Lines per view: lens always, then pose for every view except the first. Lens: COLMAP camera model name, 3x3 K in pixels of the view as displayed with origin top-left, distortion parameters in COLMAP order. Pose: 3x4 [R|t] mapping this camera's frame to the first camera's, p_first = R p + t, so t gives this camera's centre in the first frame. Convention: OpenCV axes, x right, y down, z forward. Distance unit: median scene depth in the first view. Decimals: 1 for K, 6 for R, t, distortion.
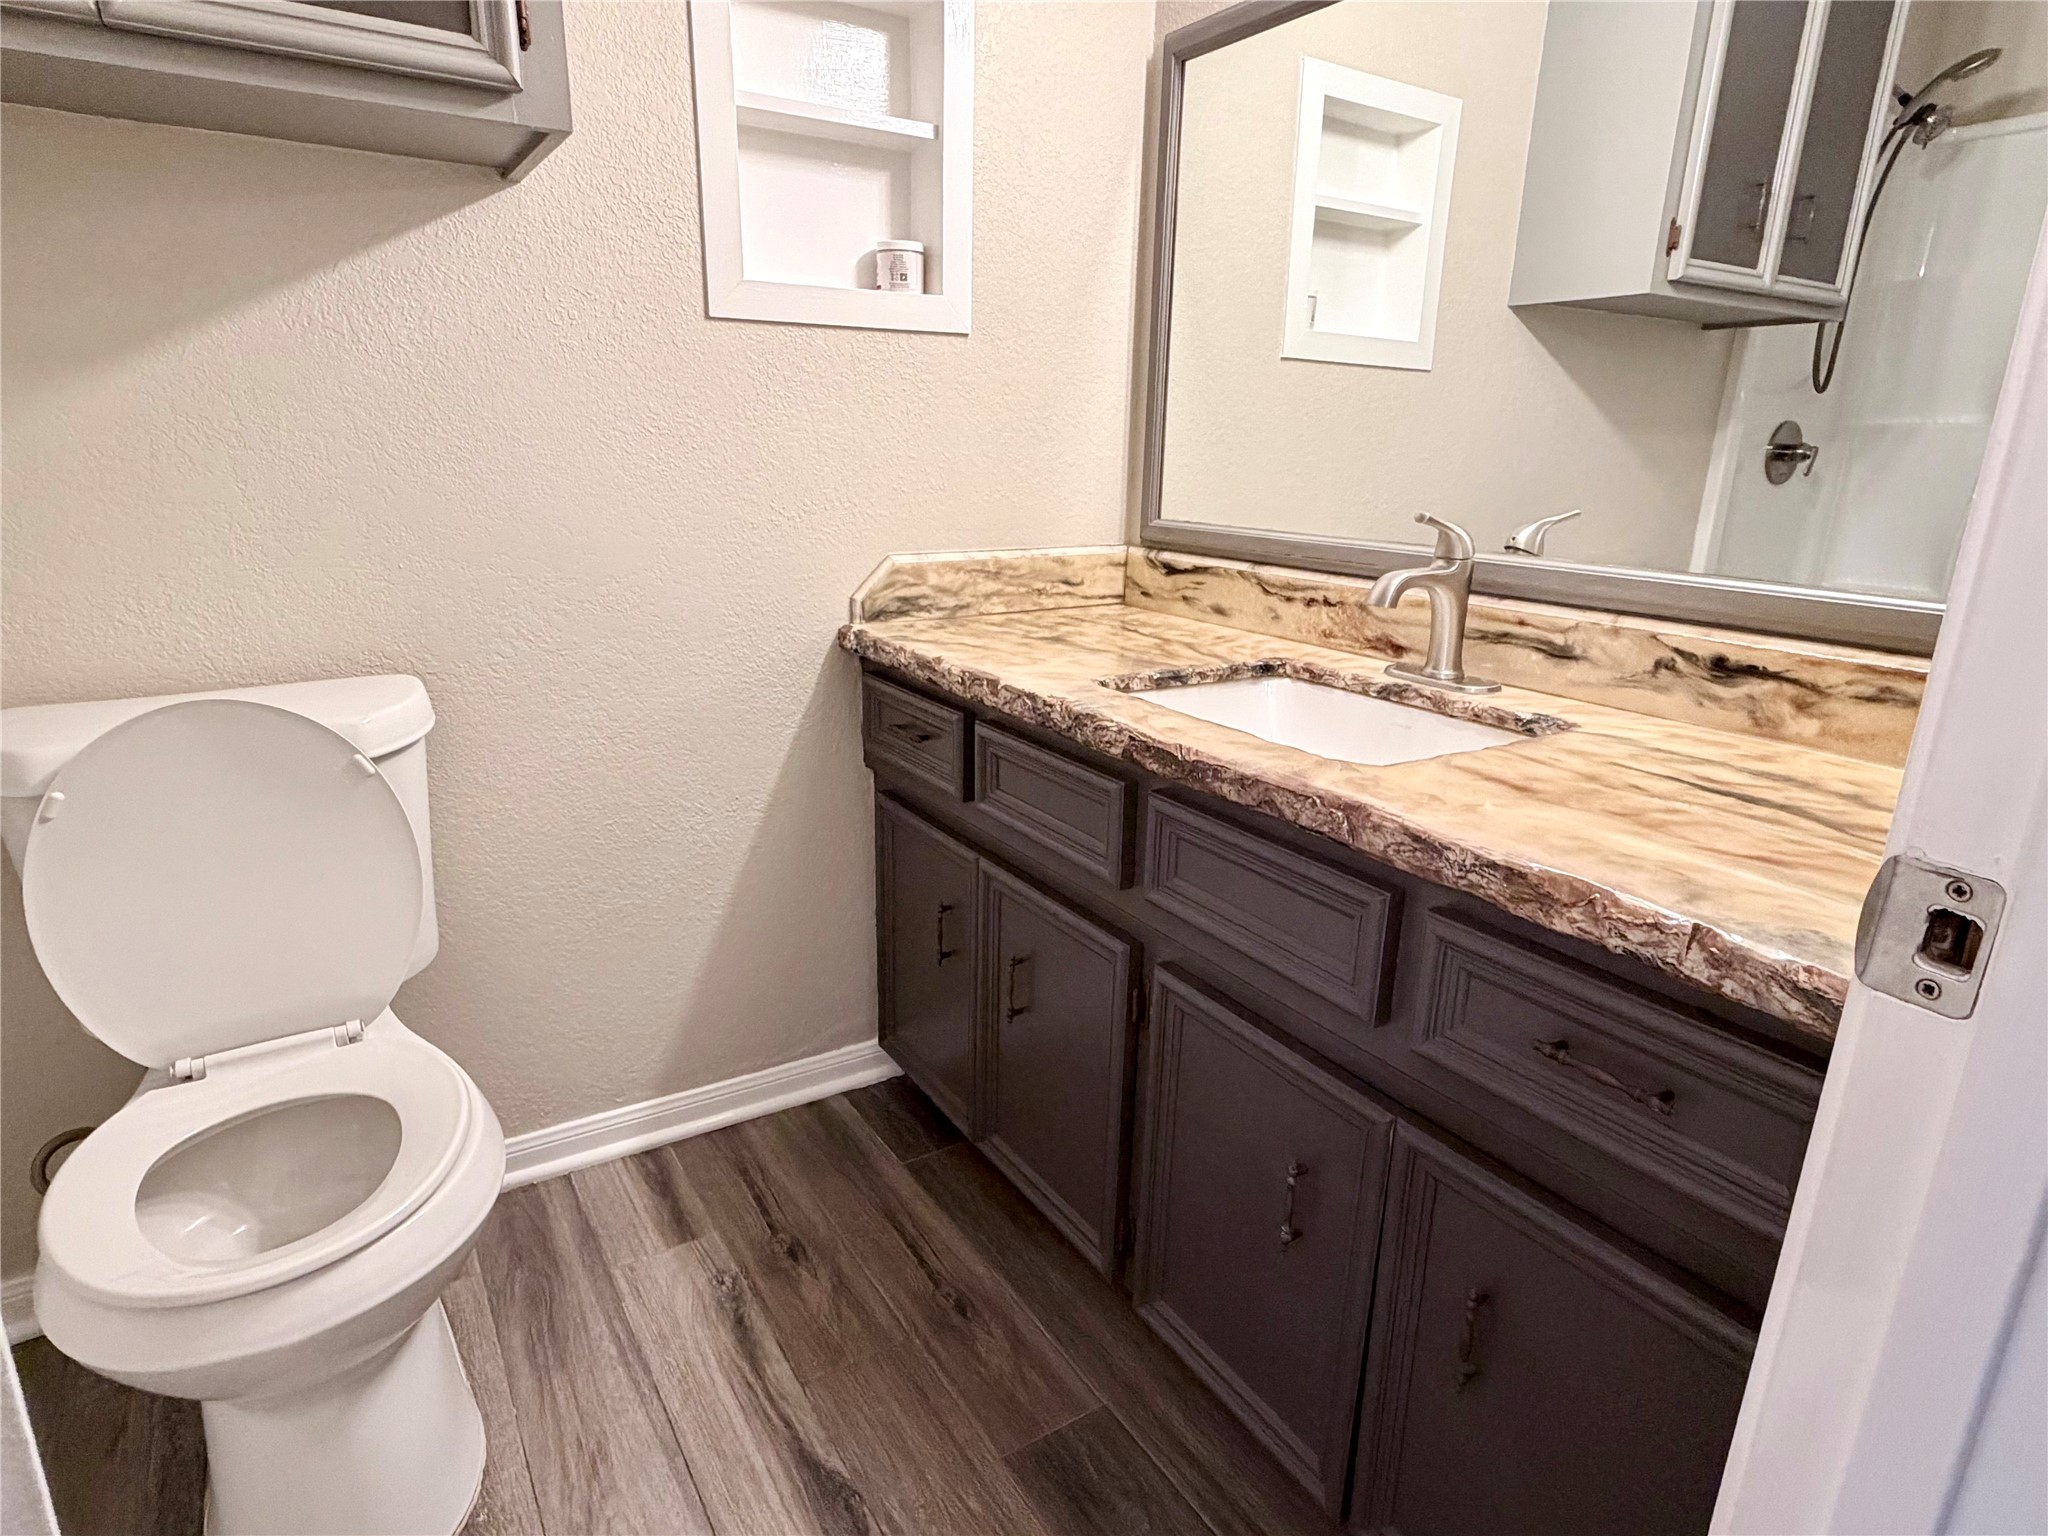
lens RADIAL K [[1141.3, 0, 1016.9], [0, 1141.3, 769.7], [0, 0, 1]] dist [0.001565, 0.000116]
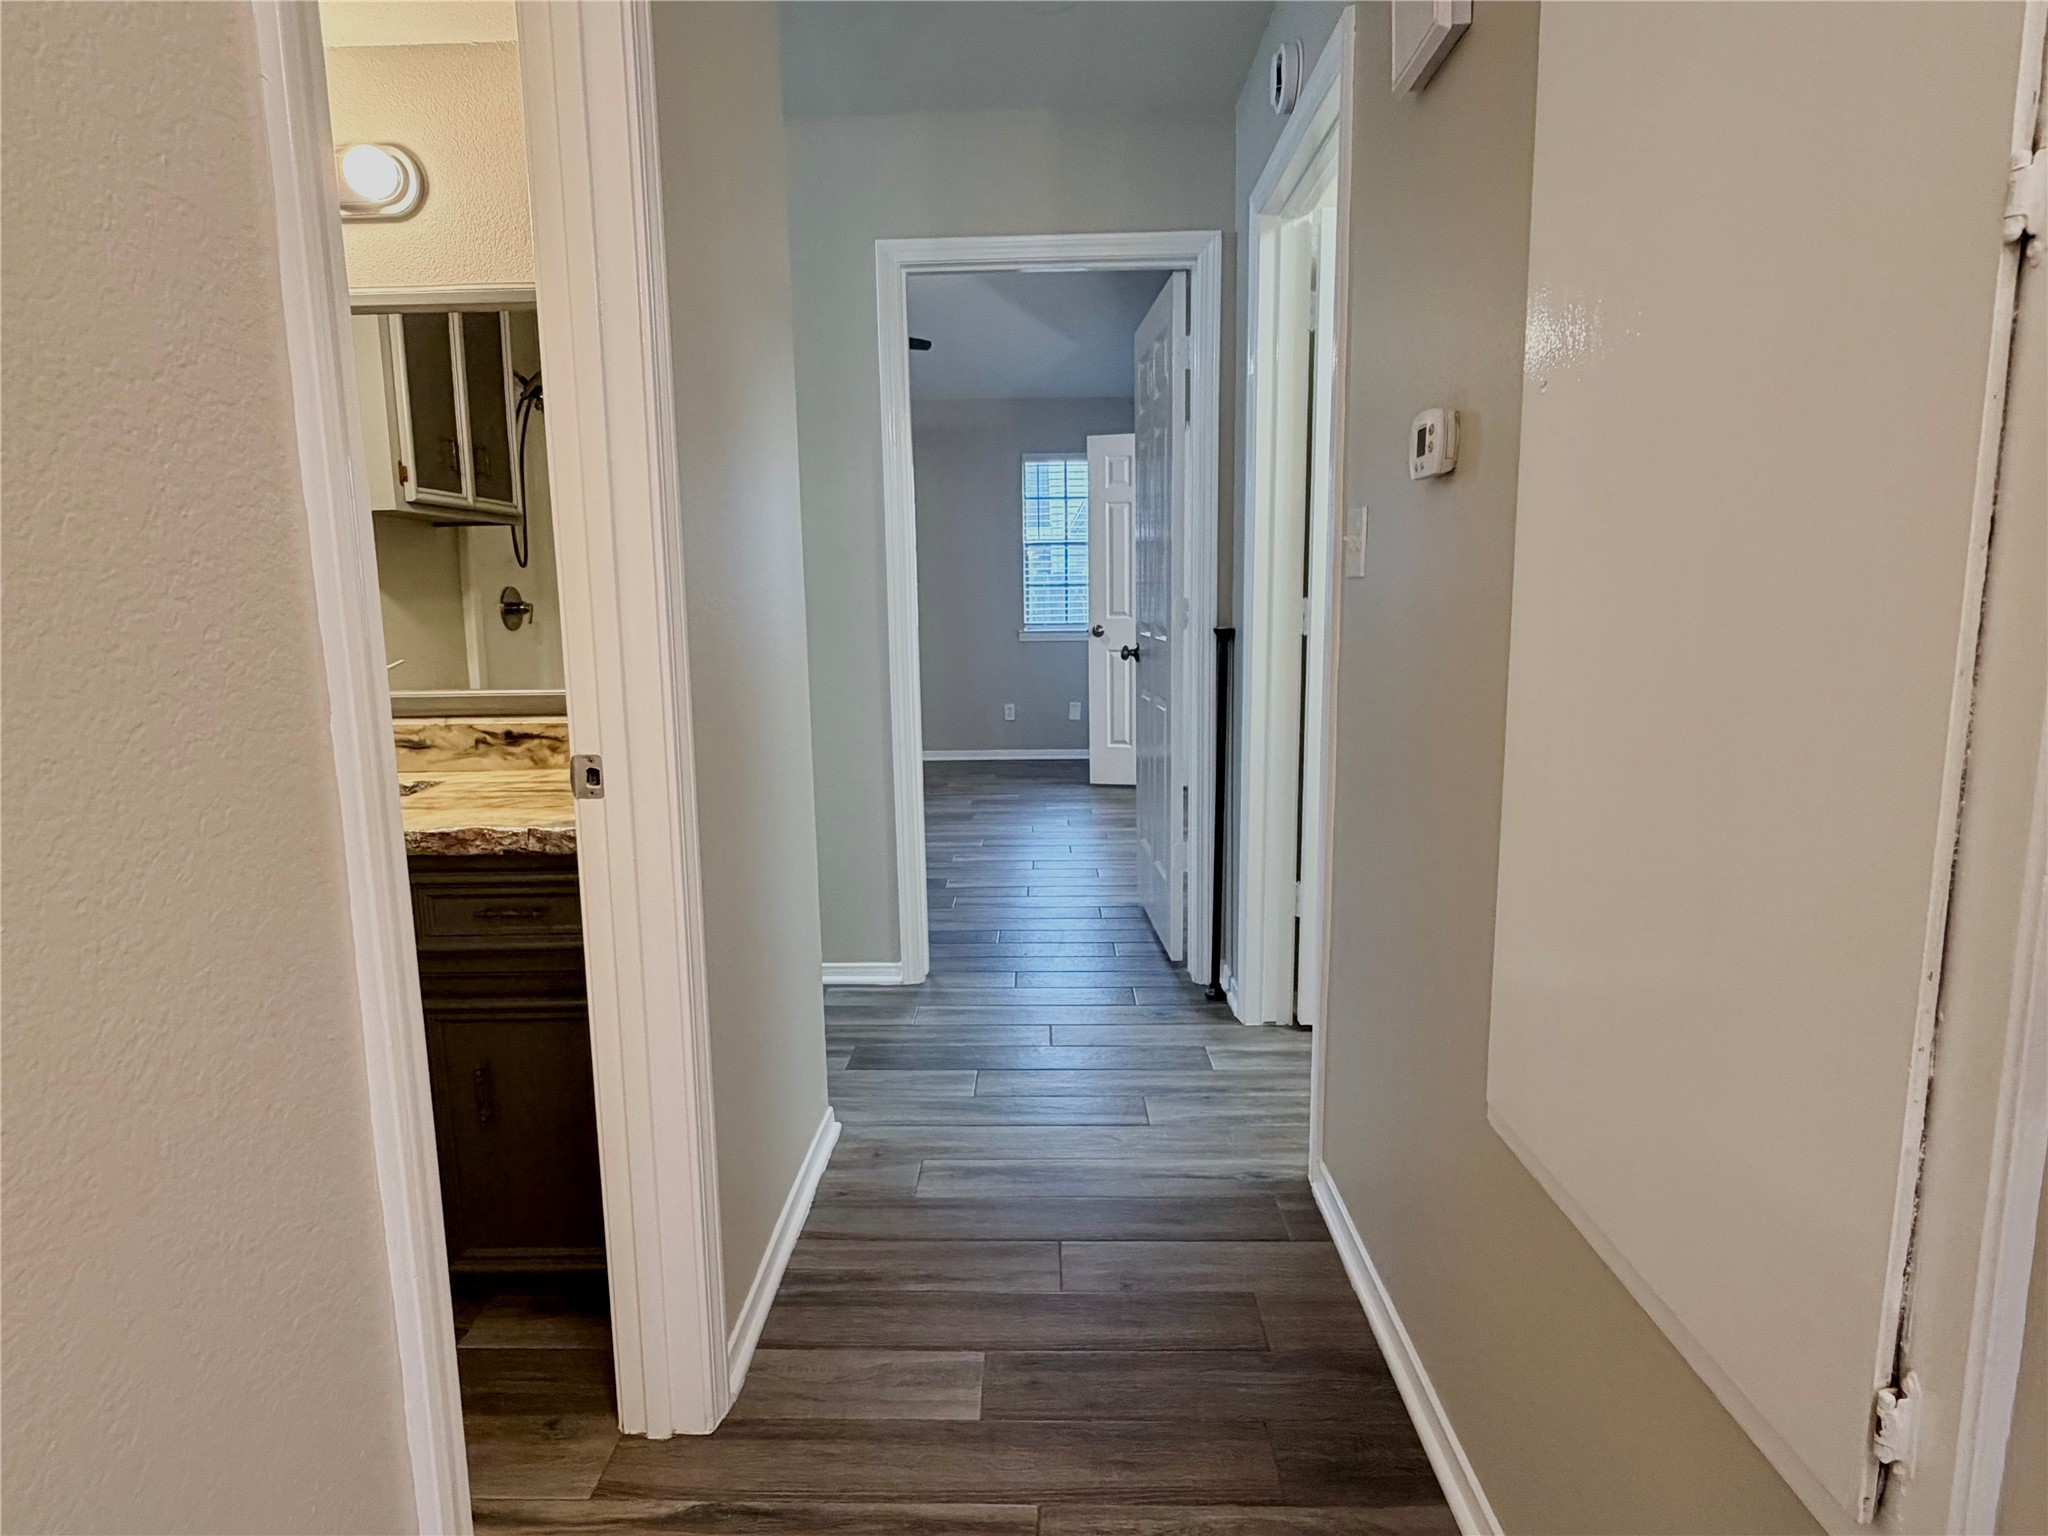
lens RADIAL K [[1141.3, 0, 1016.9], [0, 1141.3, 769.7], [0, 0, 1]] dist [0.001565, 0.000116]
pose [[0.551721, -0.158961, 0.818740, -0.417754], [0.258093, 0.966024, 0.013637, 0.137220], [-0.793090, 0.203787, 0.574003, -0.646460]]
